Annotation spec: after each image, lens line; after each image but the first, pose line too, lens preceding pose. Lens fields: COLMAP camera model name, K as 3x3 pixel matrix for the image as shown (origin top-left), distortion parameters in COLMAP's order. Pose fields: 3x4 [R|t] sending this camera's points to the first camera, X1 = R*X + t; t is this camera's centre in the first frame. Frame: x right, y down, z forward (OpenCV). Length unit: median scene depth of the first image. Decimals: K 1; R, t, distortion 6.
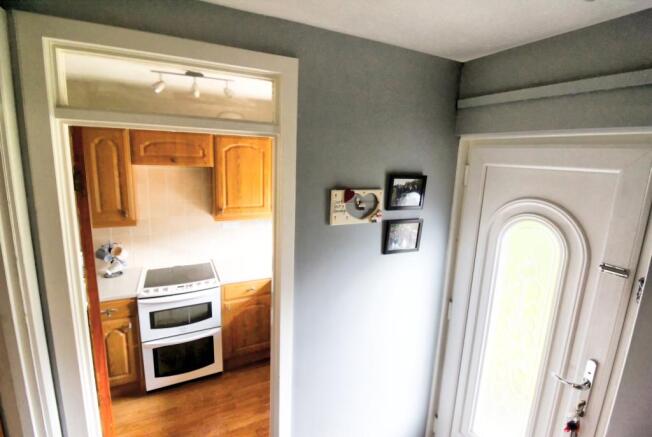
lens RADIAL K [[310.1, 0, 326.0], [0, 310.1, 218.5], [0, 0, 1]] dist [0.001164, -0.011380]
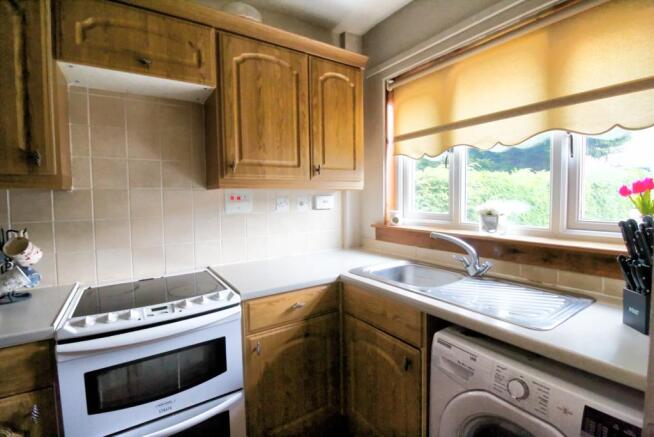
lens RADIAL K [[311.1, 0, 327.0], [0, 311.1, 218.5], [0, 0, 1]] dist [0.001164, -0.011380]
pose [[0.990907, -0.059334, 0.120761, -0.256539], [0.074145, 0.989744, -0.122105, 0.154756], [-0.112277, 0.129949, 0.985143, 0.473970]]
